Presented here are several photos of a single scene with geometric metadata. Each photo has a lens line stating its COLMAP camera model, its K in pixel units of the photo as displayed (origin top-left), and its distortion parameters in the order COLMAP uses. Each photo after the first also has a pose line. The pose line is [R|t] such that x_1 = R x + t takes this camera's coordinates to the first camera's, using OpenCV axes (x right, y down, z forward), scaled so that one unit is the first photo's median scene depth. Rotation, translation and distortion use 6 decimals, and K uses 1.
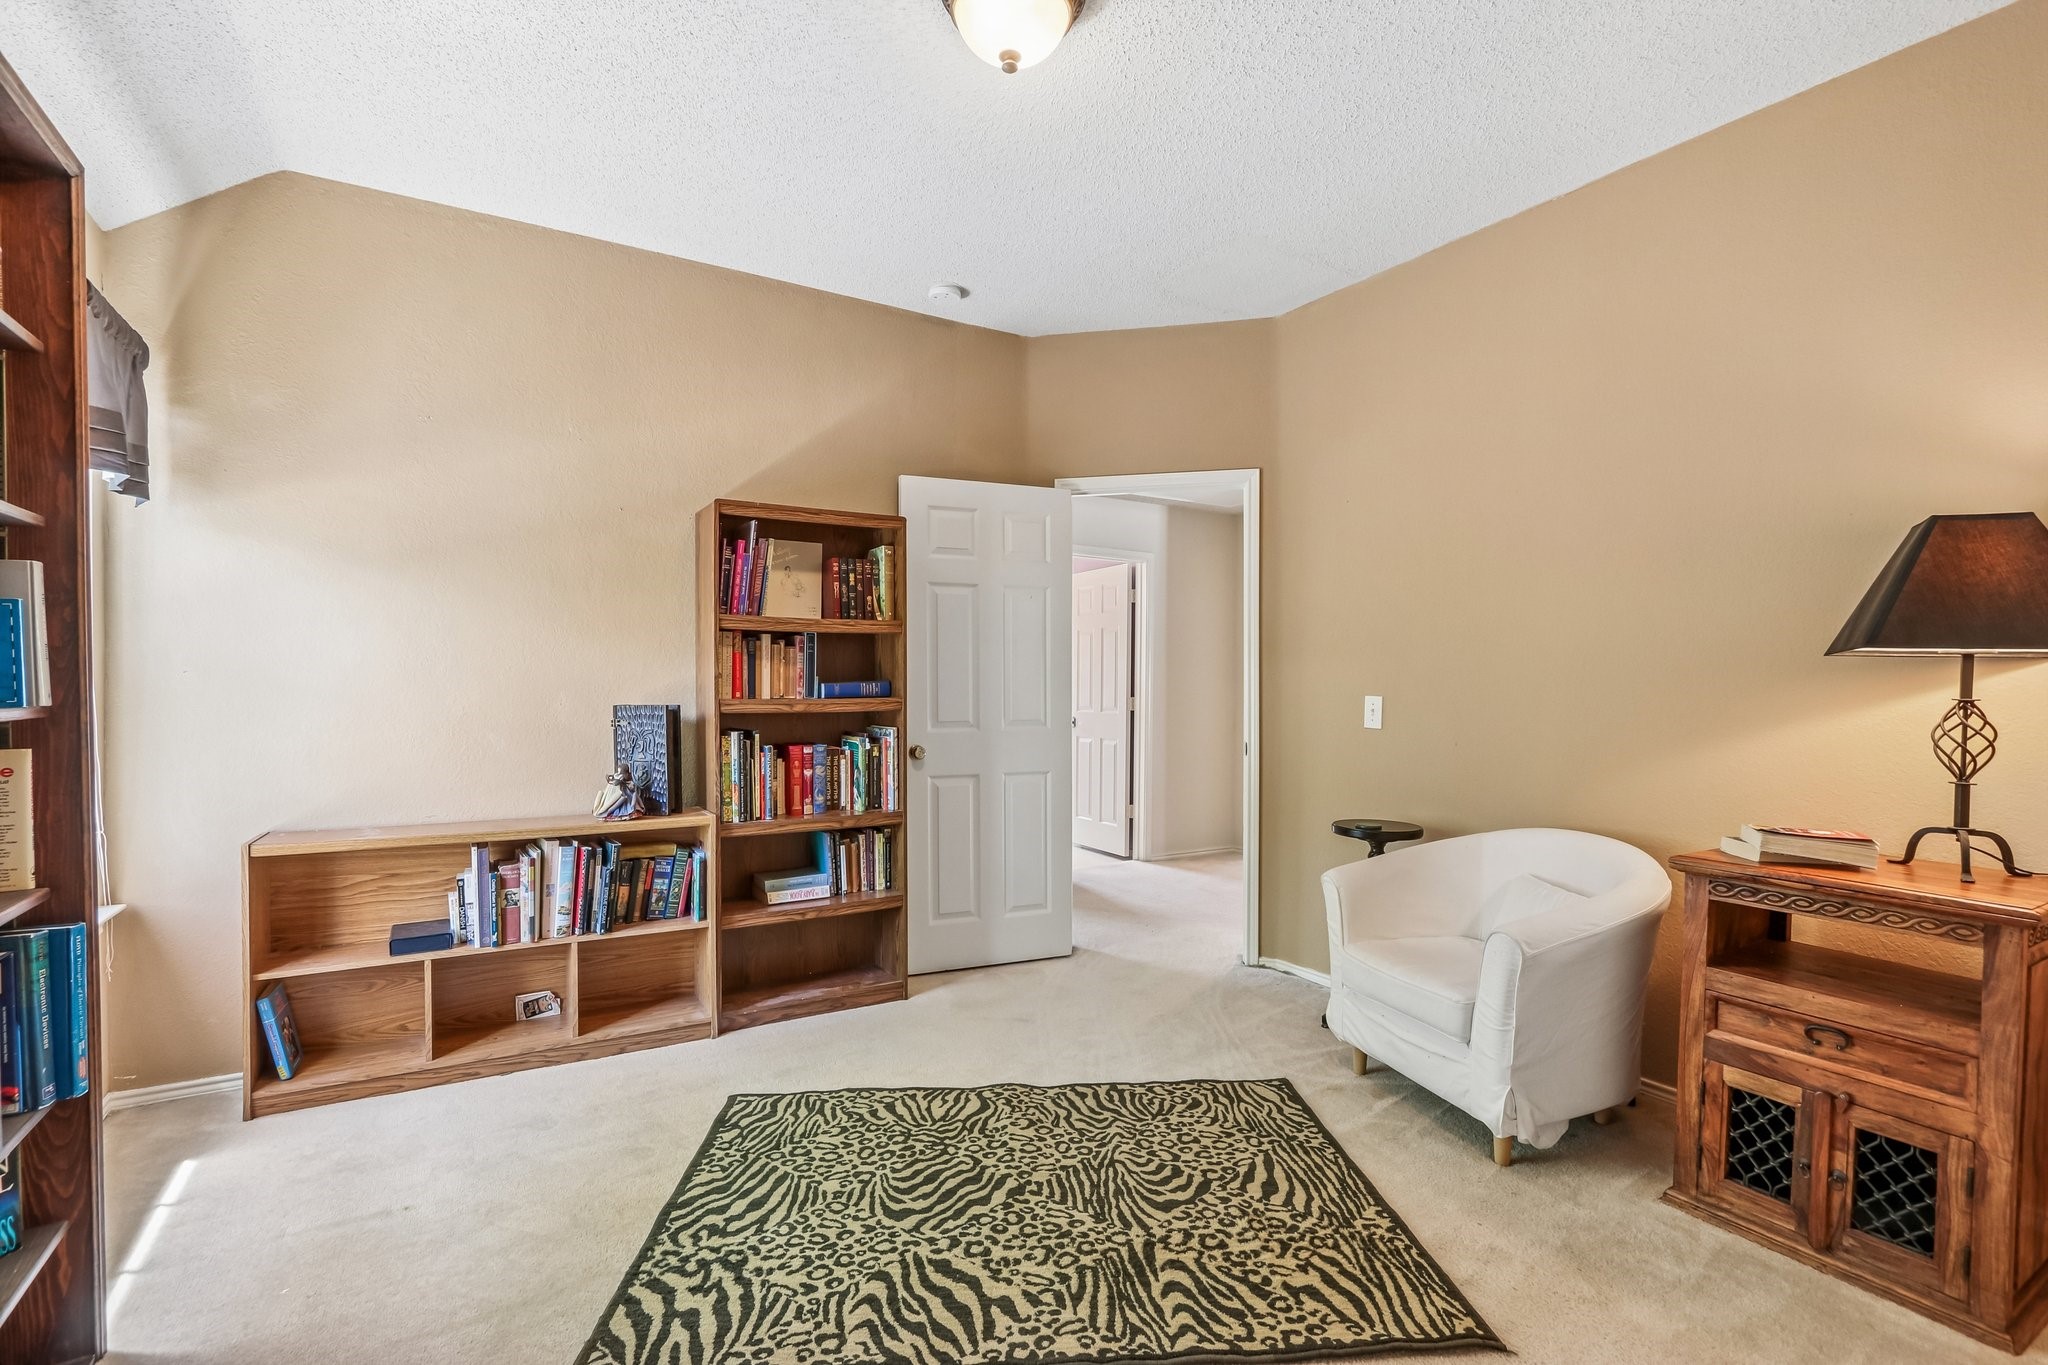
lens RADIAL K [[938.7, 0, 1029.0], [0, 938.7, 688.3], [0, 0, 1]] dist [-0.018167, 0.003330]
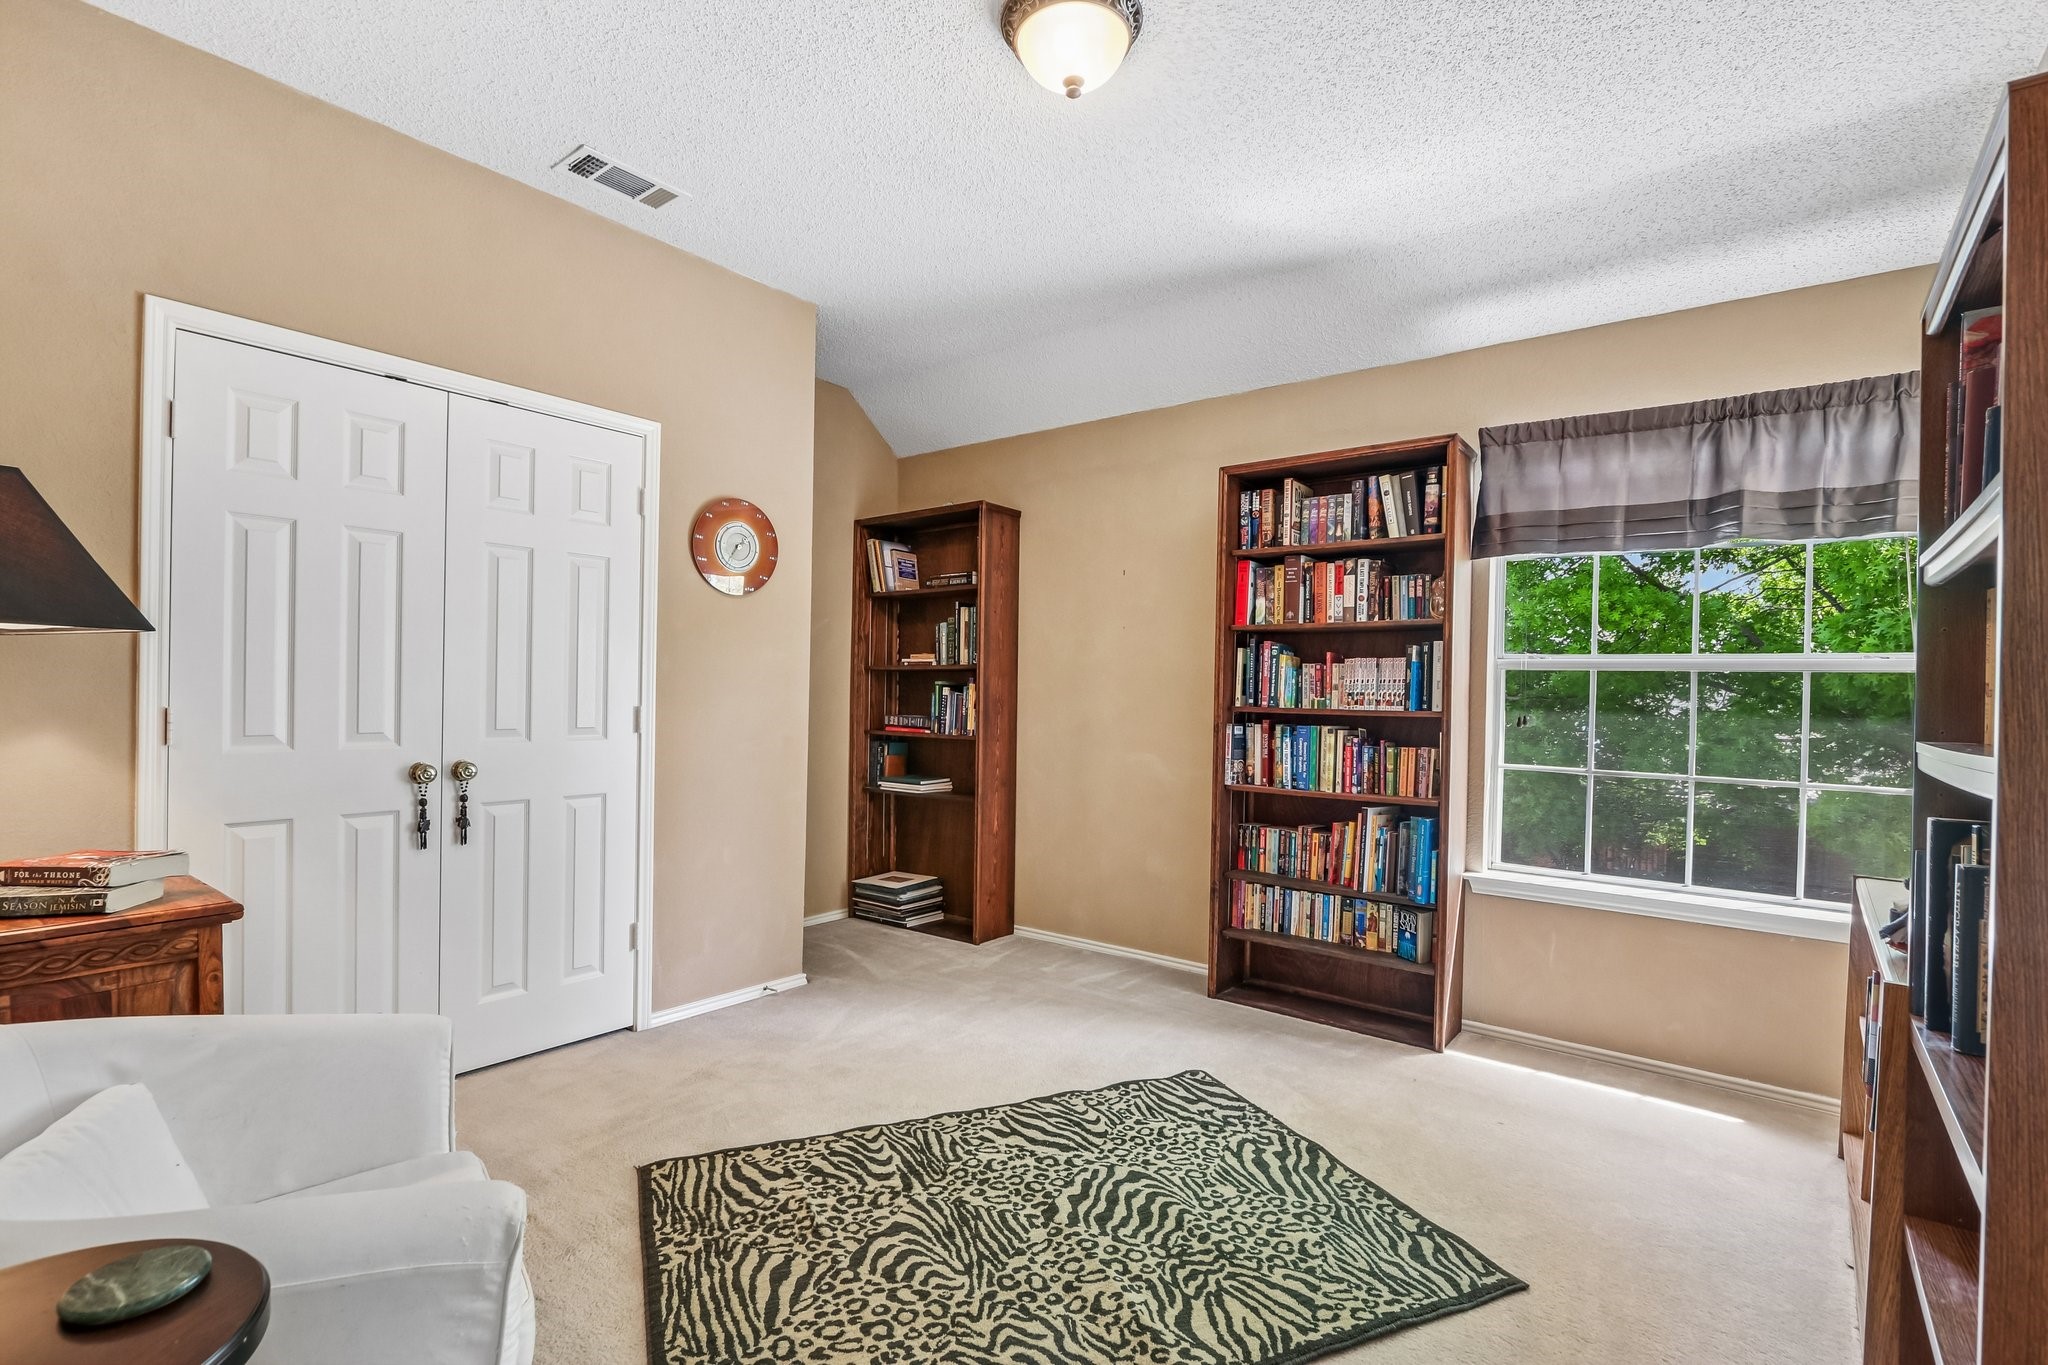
lens RADIAL K [[938.7, 0, 1029.0], [0, 938.7, 688.3], [0, 0, 1]] dist [-0.018167, 0.003330]
pose [[-0.939399, -0.022910, -0.342060, 0.365001], [-0.023715, 0.999717, -0.001830, -0.005024], [0.342005, 0.006393, -0.939676, 1.967240]]
